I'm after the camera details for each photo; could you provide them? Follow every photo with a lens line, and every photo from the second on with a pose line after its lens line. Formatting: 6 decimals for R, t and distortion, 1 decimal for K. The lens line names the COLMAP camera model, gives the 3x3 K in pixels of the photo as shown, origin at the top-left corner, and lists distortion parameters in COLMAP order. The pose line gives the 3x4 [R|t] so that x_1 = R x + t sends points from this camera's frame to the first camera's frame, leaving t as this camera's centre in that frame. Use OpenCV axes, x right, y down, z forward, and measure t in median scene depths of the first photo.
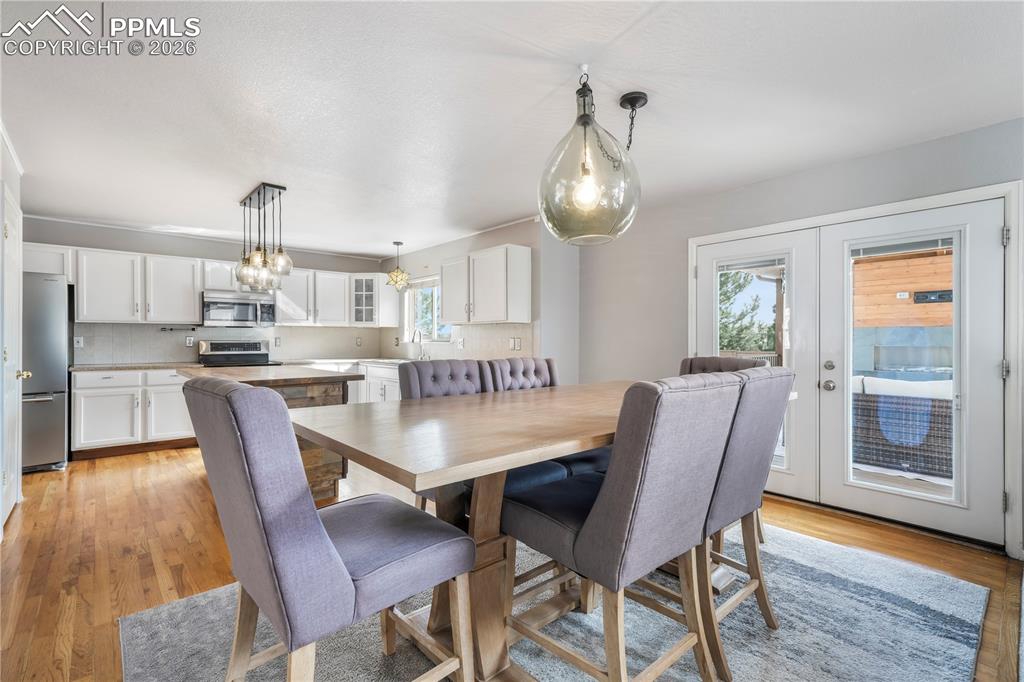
lens RADIAL K [[474.3, 0, 511.4], [0, 474.3, 341.1], [0, 0, 1]] dist [0.009453, 0.004071]
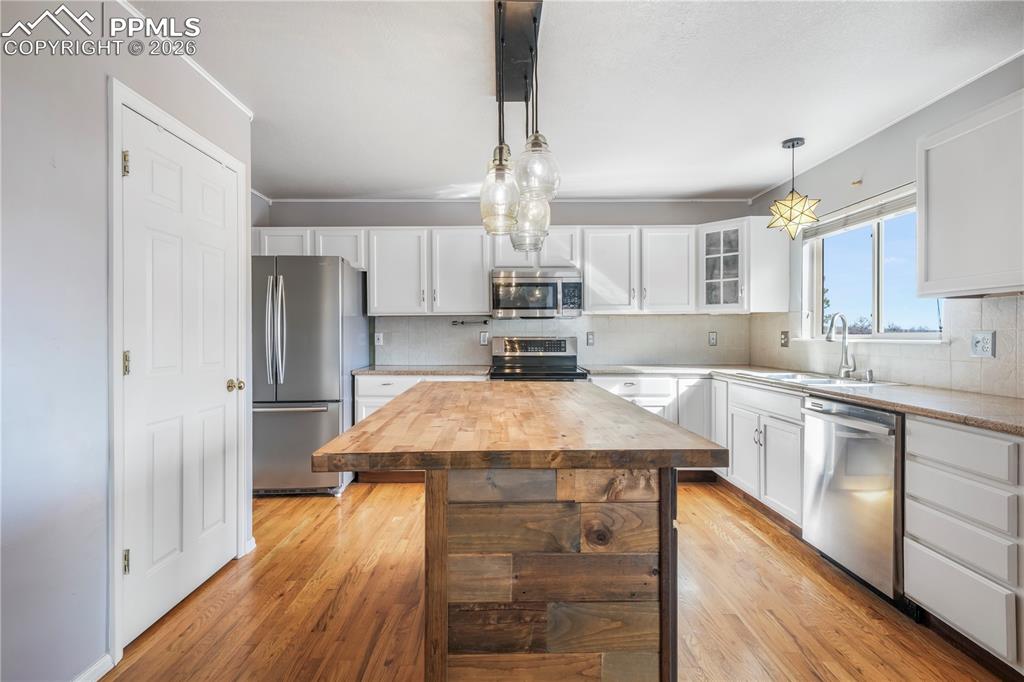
lens RADIAL K [[487.4, 0, 506.6], [0, 487.4, 335.6], [0, 0, 1]] dist [0.018525, -0.000913]
pose [[0.756679, -0.002261, -0.653783, -0.138341], [0.001748, 0.999997, -0.001436, -0.002326], [0.653785, -0.000057, 0.756681, 0.438056]]
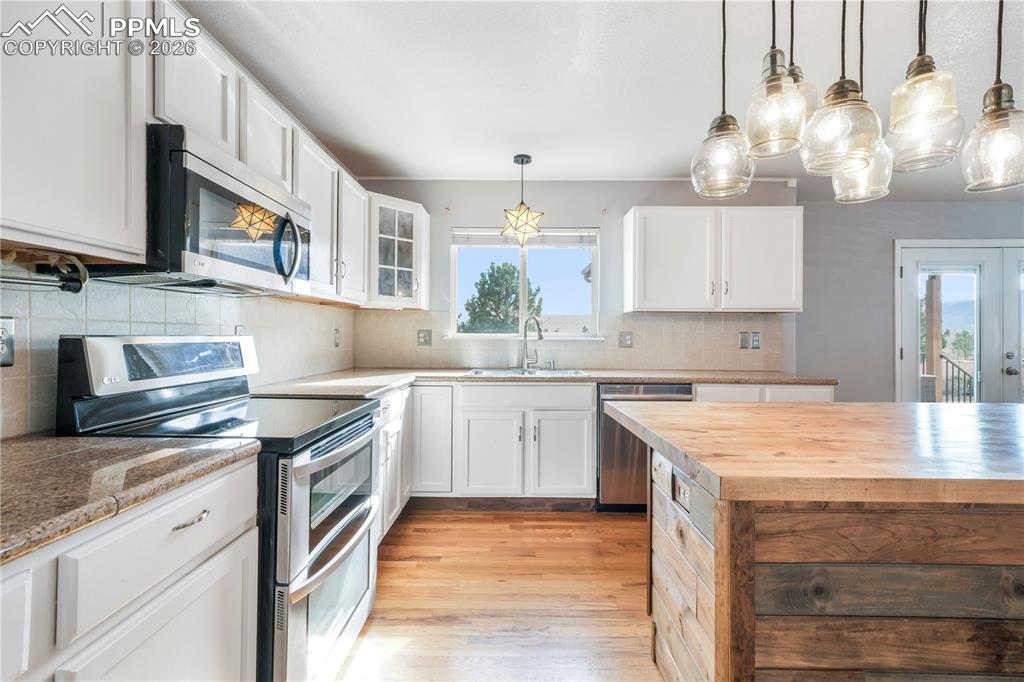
lens RADIAL K [[450.4, 0, 507.7], [0, 450.4, 330.2], [0, 0, 1]] dist [0.003535, 0.001941]
pose [[0.663146, 0.008232, 0.748445, -0.688470], [-0.001813, 0.999954, -0.009391, -0.002232], [-0.748488, 0.004871, 0.663130, 0.713504]]
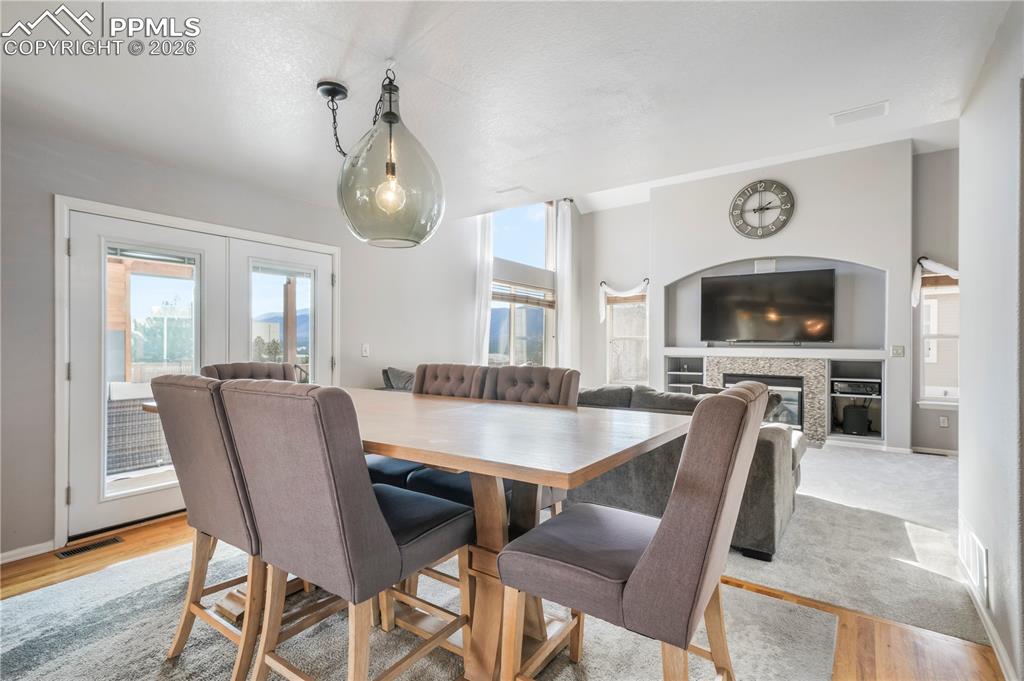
lens RADIAL K [[487.4, 0, 515.5], [0, 487.4, 346.3], [0, 0, 1]] dist [0.018525, -0.000913]
pose [[-0.237148, -0.003531, 0.971467, -0.343336], [-0.000707, 0.999994, 0.003462, -0.001003], [-0.971473, 0.000134, -0.237149, 0.386386]]
